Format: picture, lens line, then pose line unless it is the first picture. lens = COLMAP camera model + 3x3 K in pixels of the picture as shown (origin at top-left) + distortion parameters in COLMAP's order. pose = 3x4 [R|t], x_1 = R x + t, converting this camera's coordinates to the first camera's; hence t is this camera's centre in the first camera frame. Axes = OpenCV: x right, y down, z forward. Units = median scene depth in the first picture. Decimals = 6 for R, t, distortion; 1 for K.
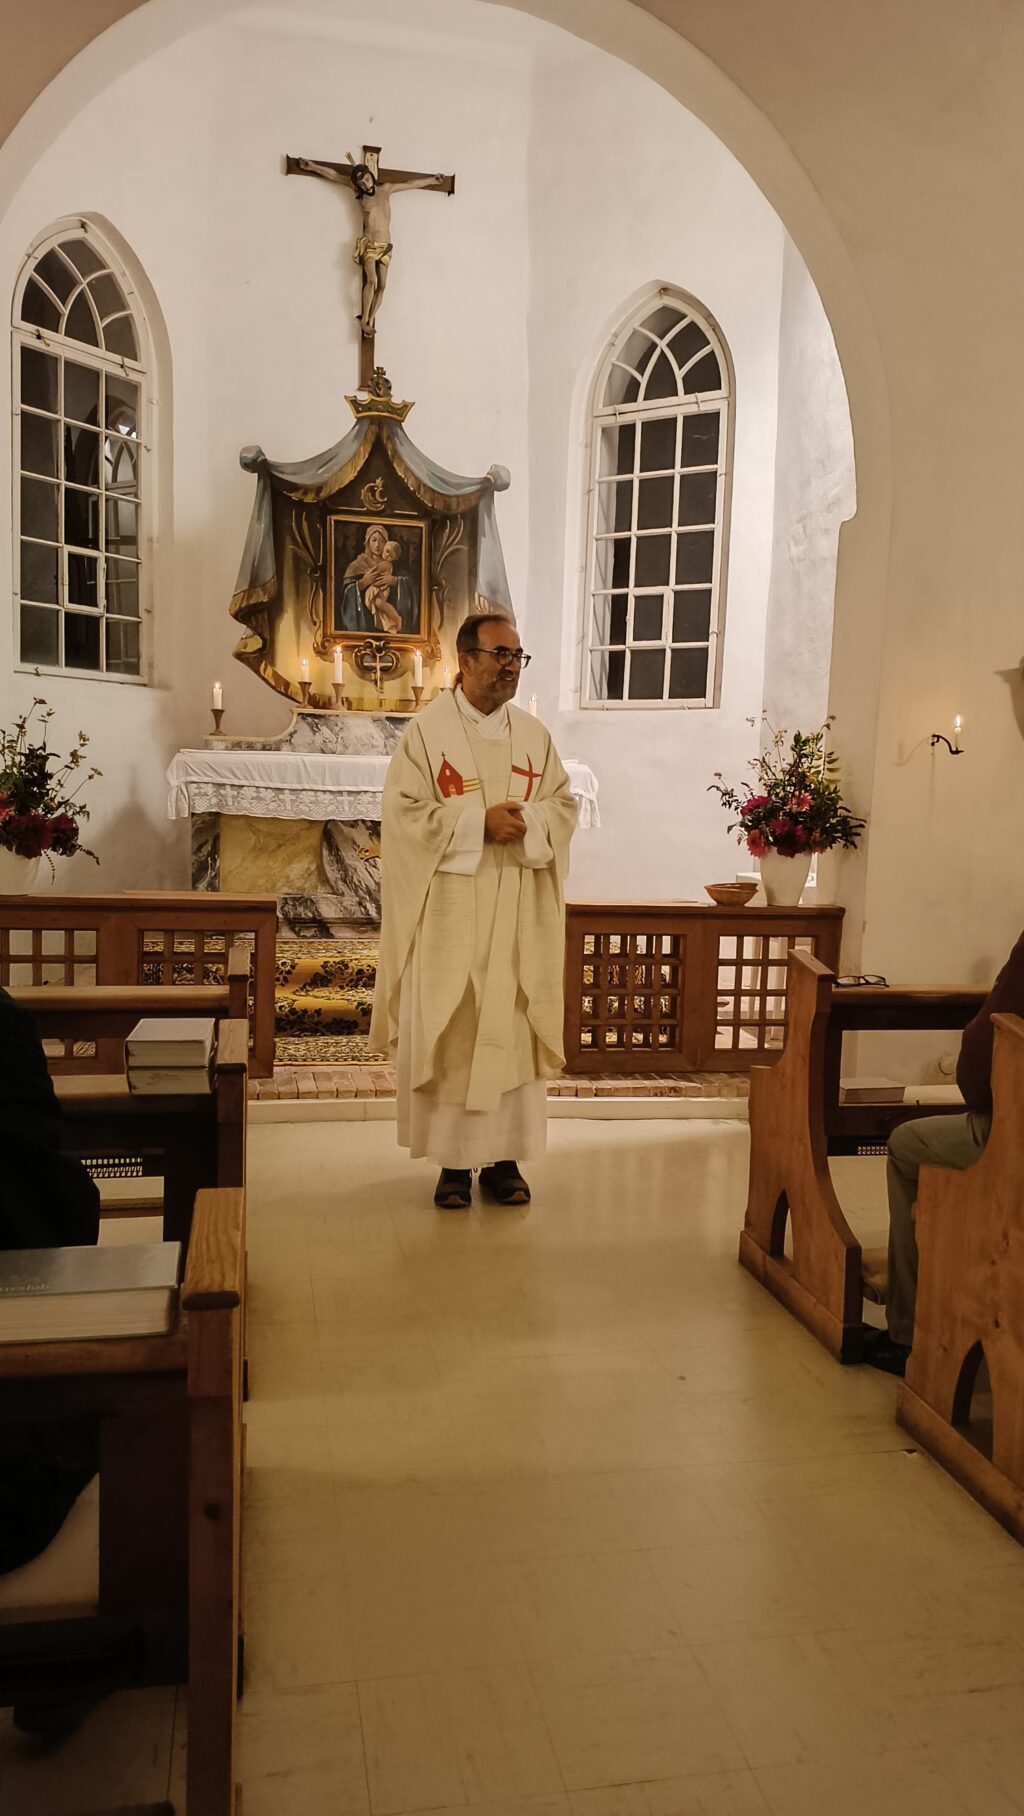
lens RADIAL K [[1305.5, 0, 517.4], [0, 1305.5, 910.0], [0, 0, 1]] dist [0.118808, -0.244659]
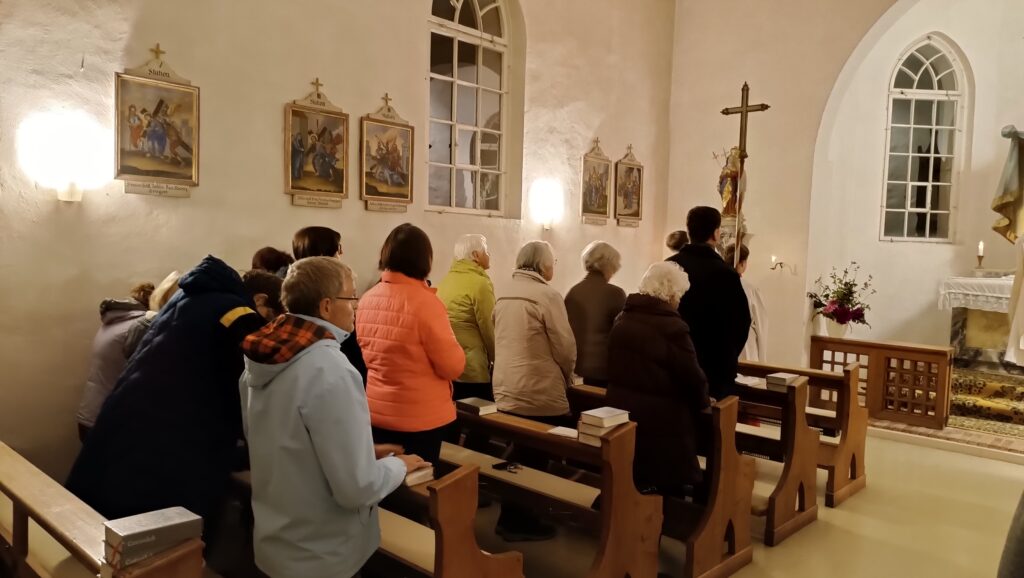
lens RADIAL K [[742.5, 0, 511.4], [0, 742.5, 286.1], [0, 0, 1]] dist [-0.000402, -0.006556]
pose [[0.584982, 0.032683, -0.810387, 0.270356], [-0.091574, 0.995460, -0.025956, -0.011060], [0.805860, 0.089395, 0.585319, -0.235921]]
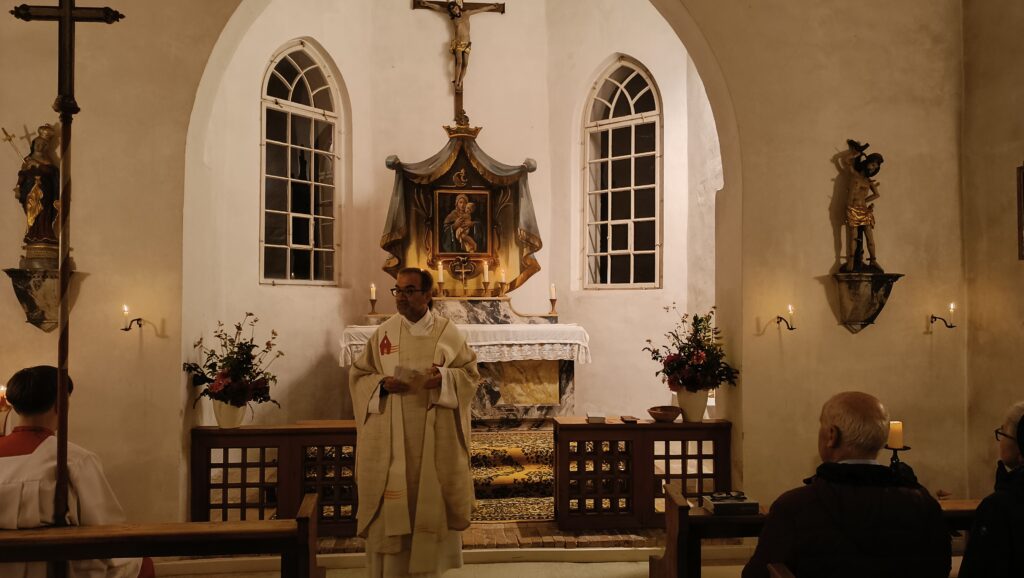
lens RADIAL K [[731.0, 0, 515.7], [0, 731.0, 286.9], [0, 0, 1]] dist [0.118476, -0.196878]
pose [[0.995420, -0.030520, -0.090590, 0.052566], [0.019292, 0.992303, -0.122321, -0.044546], [0.093626, 0.120013, 0.988348, 0.039690]]
